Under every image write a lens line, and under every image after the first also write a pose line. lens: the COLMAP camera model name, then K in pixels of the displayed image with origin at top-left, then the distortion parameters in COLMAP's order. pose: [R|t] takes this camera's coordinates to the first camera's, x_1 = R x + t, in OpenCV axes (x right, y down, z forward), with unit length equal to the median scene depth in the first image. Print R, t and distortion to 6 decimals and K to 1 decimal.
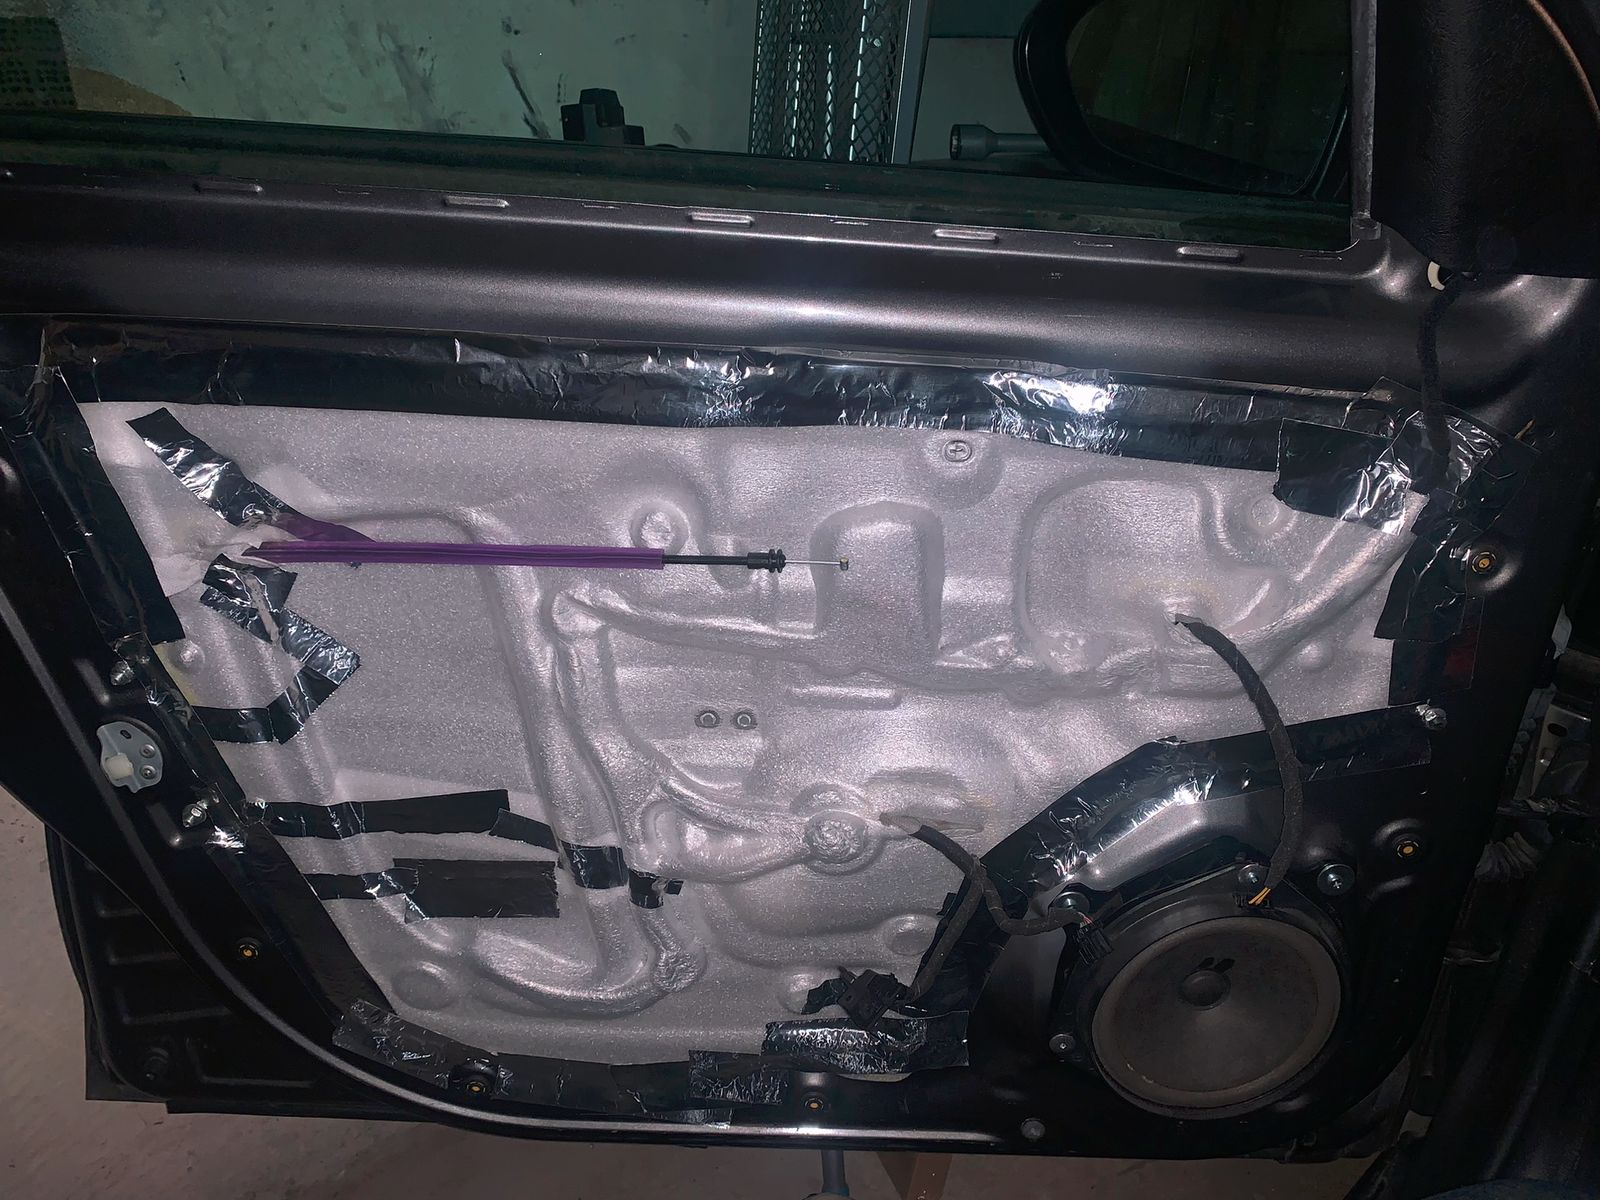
lens RADIAL K [[1221.4, 0, 831.8], [0, 1221.4, 608.0], [0, 0, 1]] dist [0.009850, 0.001620]
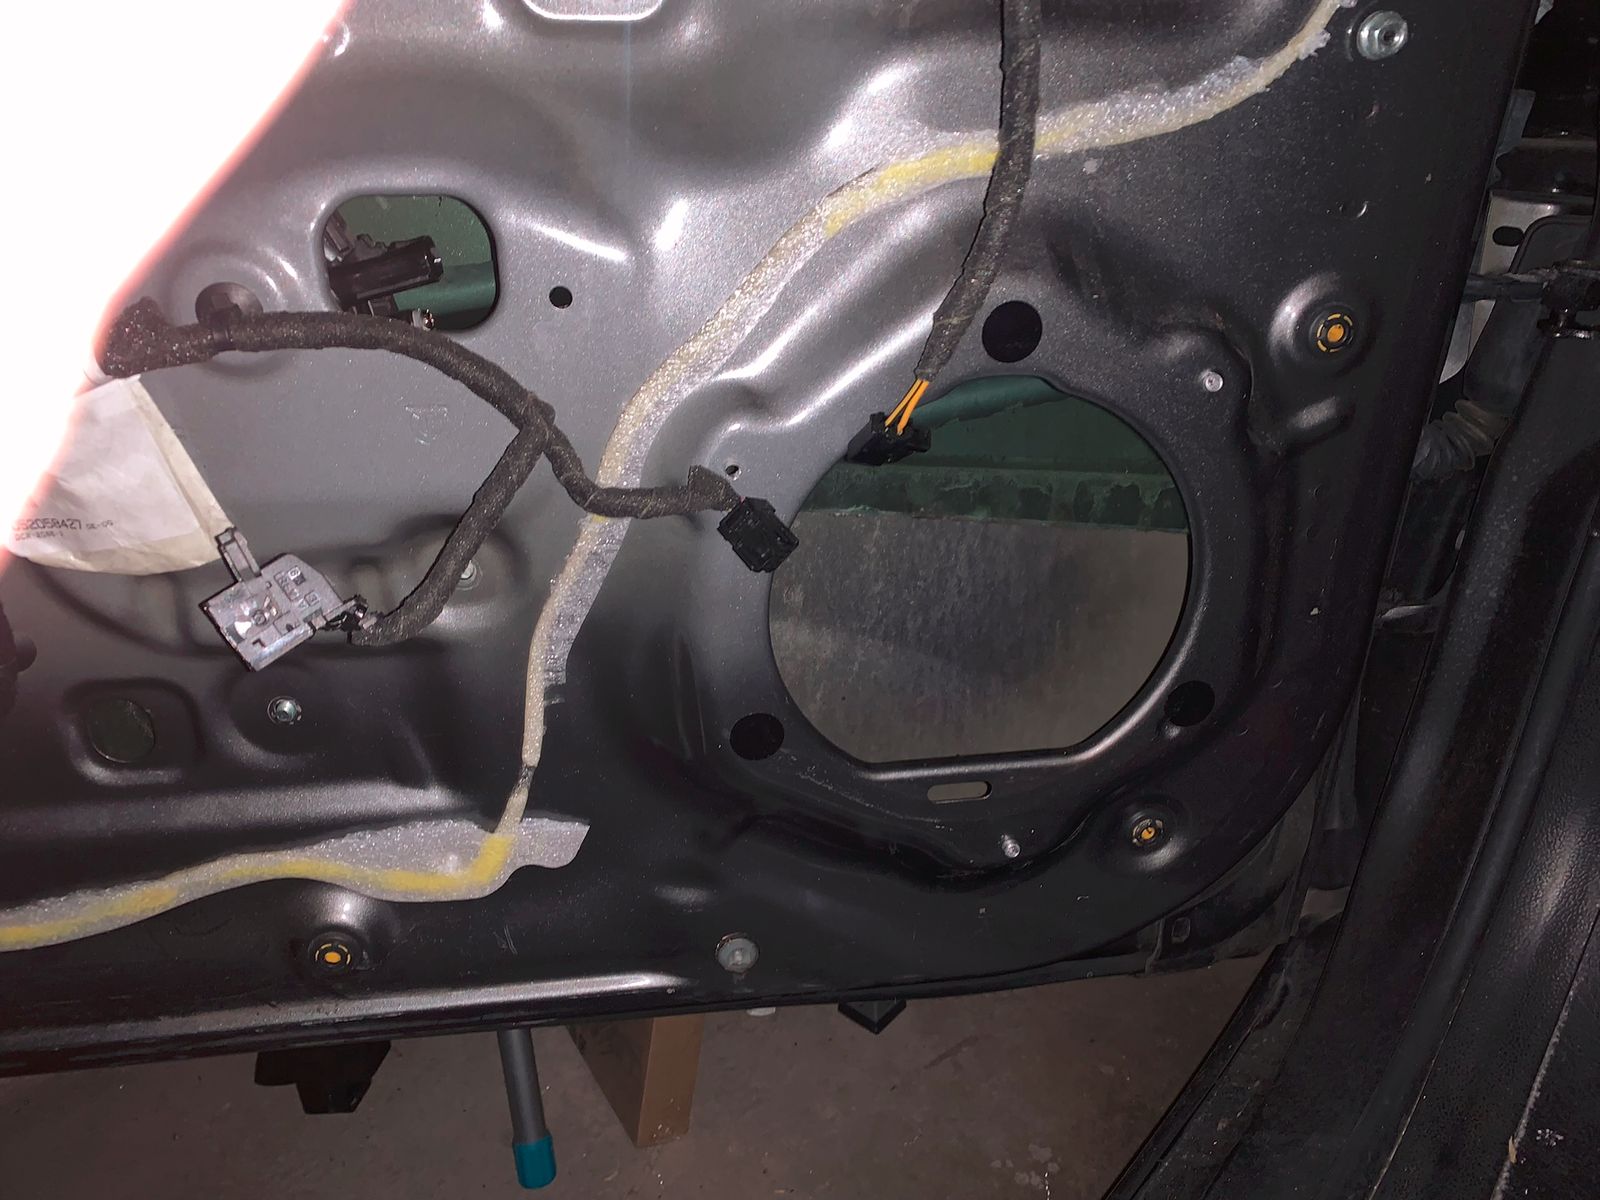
lens RADIAL K [[1221.4, 0, 831.8], [0, 1221.4, 608.0], [0, 0, 1]] dist [0.009850, 0.001620]
pose [[0.984987, -0.077398, 0.154303, 0.143142], [0.074439, 0.996915, 0.024872, 0.274087], [-0.155752, -0.013013, 0.987710, 0.460492]]
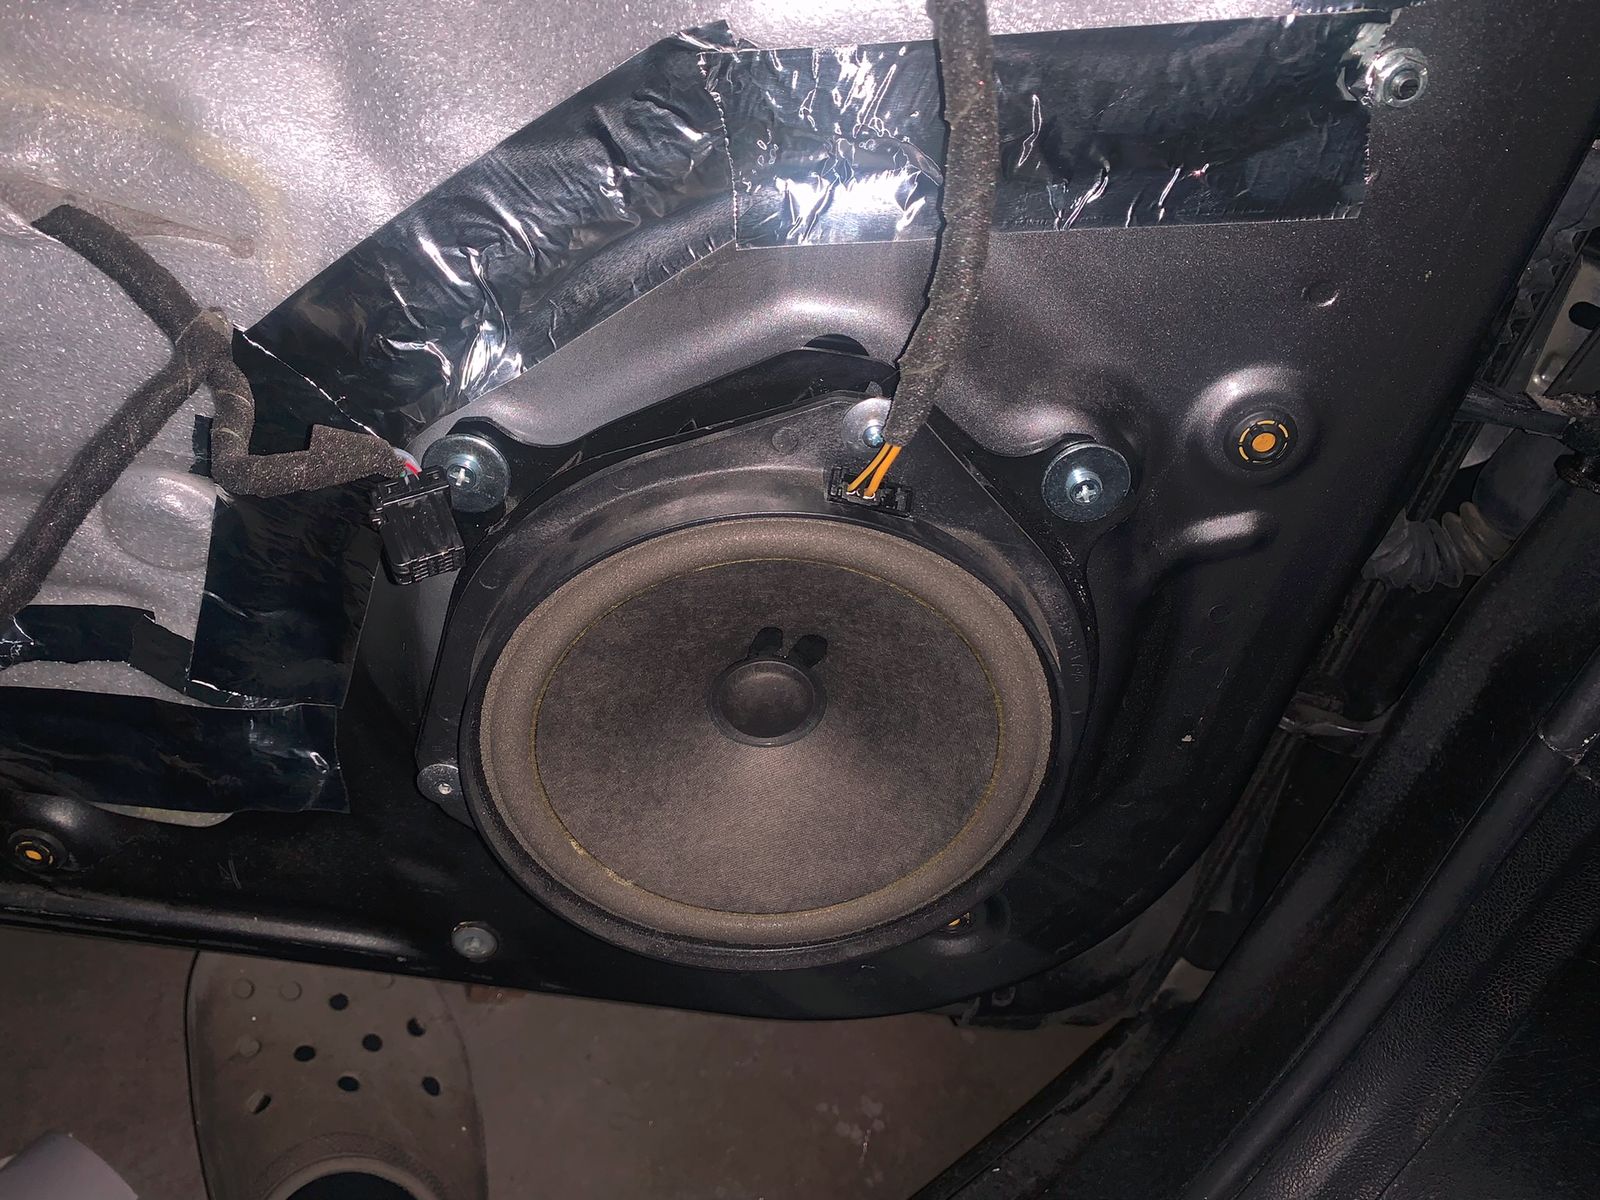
lens RADIAL K [[1221.4, 0, 831.8], [0, 1221.4, 608.0], [0, 0, 1]] dist [0.009850, 0.001620]
pose [[0.988278, 0.121970, 0.091812, 0.271019], [-0.136541, 0.975194, 0.174225, 0.188876], [-0.068284, -0.184718, 0.980416, 0.543302]]
